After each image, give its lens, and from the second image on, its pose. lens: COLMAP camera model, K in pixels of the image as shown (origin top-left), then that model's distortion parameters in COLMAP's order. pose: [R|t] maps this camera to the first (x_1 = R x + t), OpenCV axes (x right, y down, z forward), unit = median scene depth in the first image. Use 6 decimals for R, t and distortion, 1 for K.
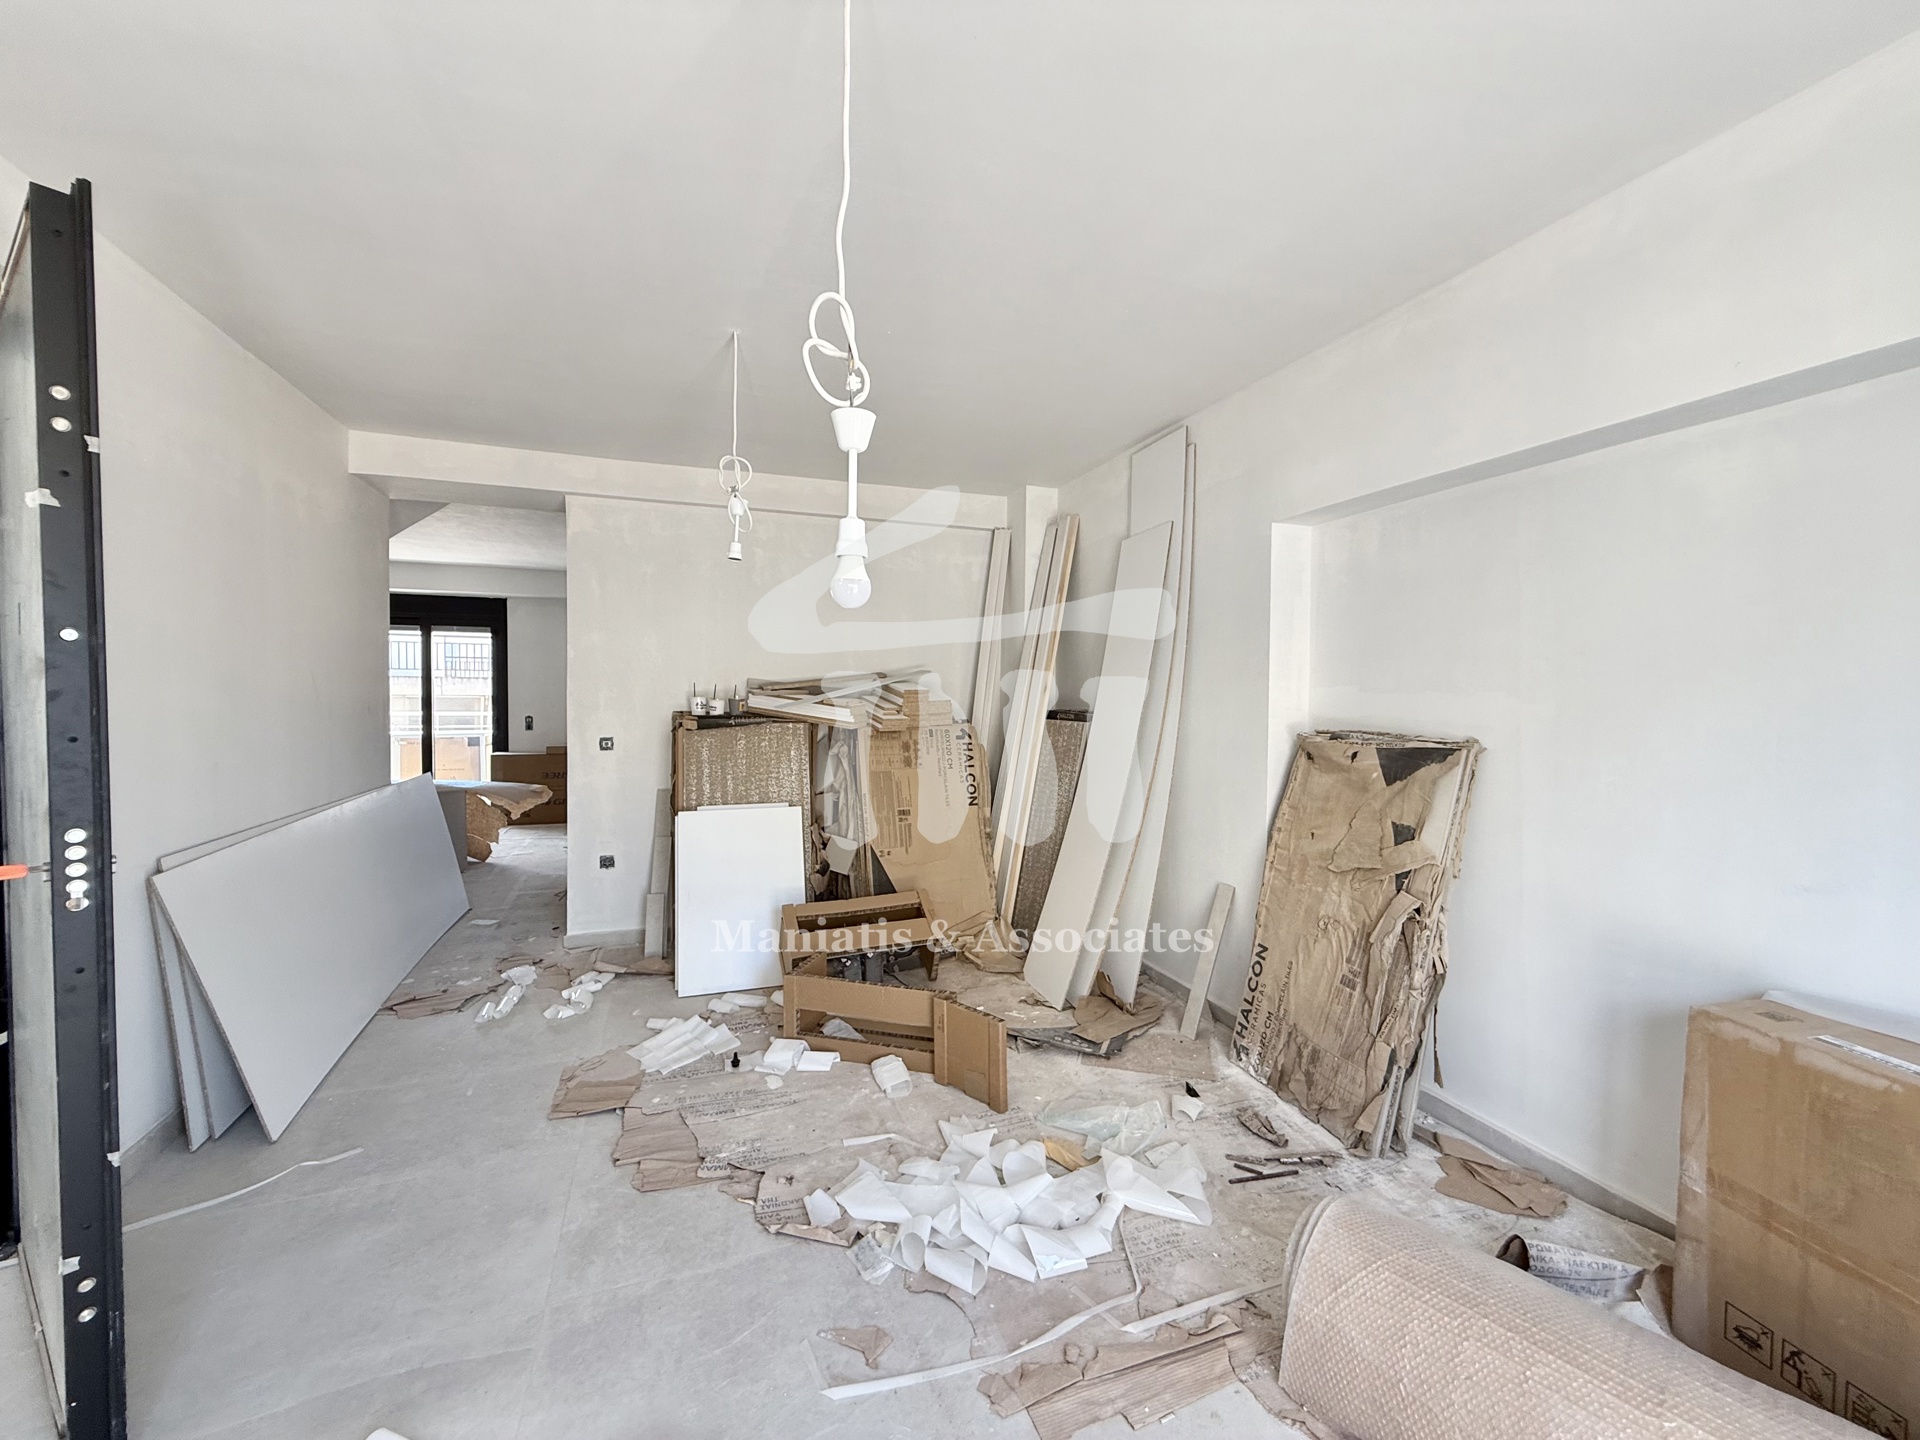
lens RADIAL K [[770.4, 0, 952.7], [0, 770.4, 709.2], [0, 0, 1]] dist [0.000471, 0.000495]
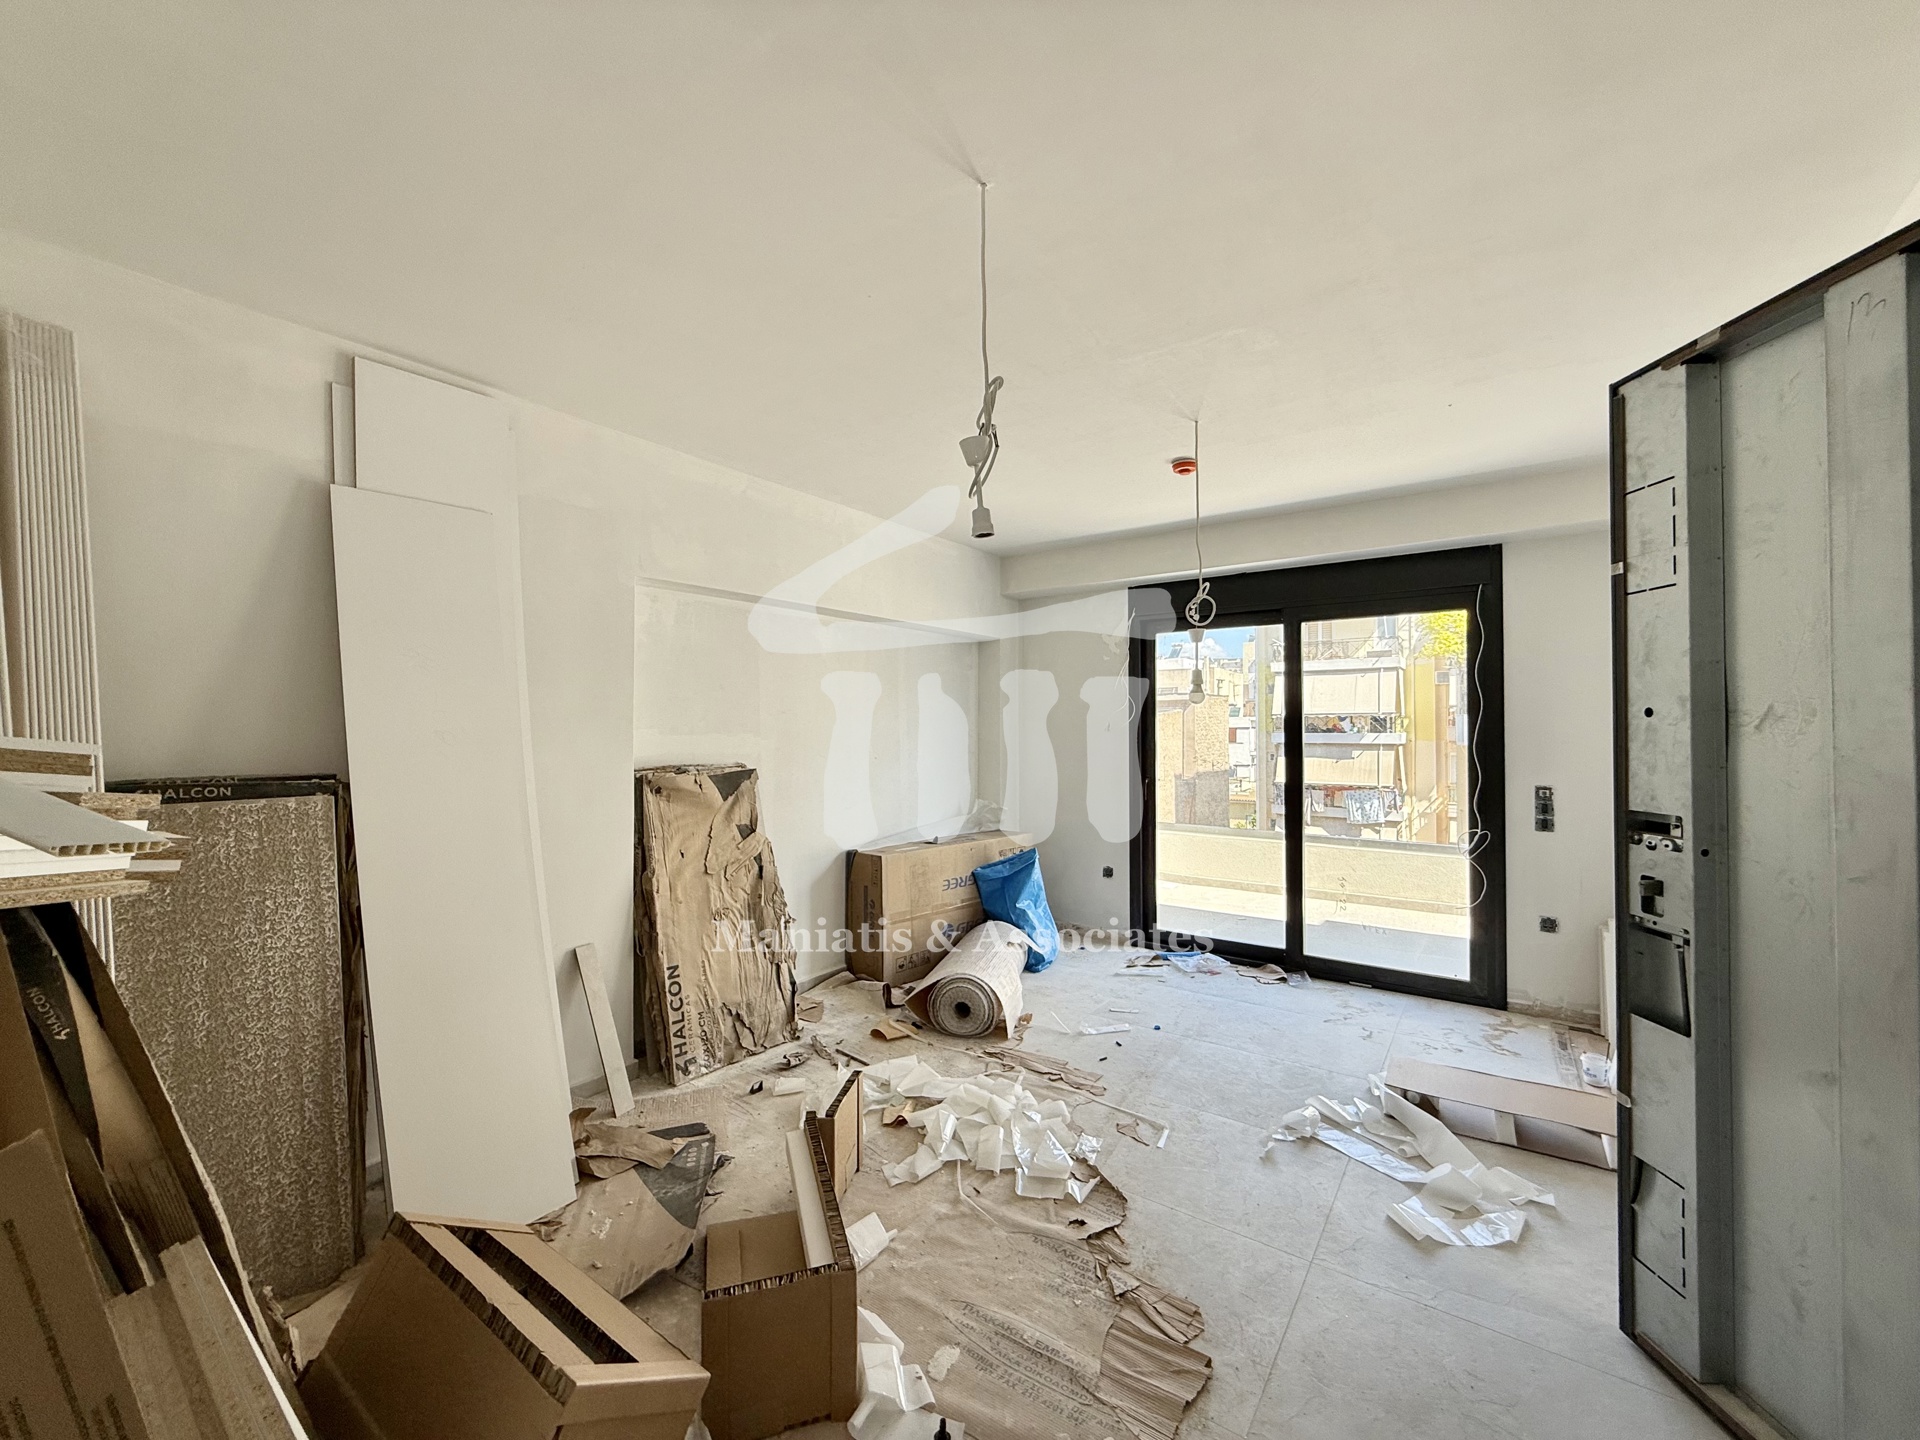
lens RADIAL K [[770.4, 0, 950.0], [0, 770.4, 721.9], [0, 0, 1]] dist [0.000471, 0.000495]
pose [[-0.564416, 0.008135, 0.825451, -0.766493], [0.023985, 0.999691, 0.006547, -0.040200], [-0.825142, 0.023493, -0.564436, 1.355539]]
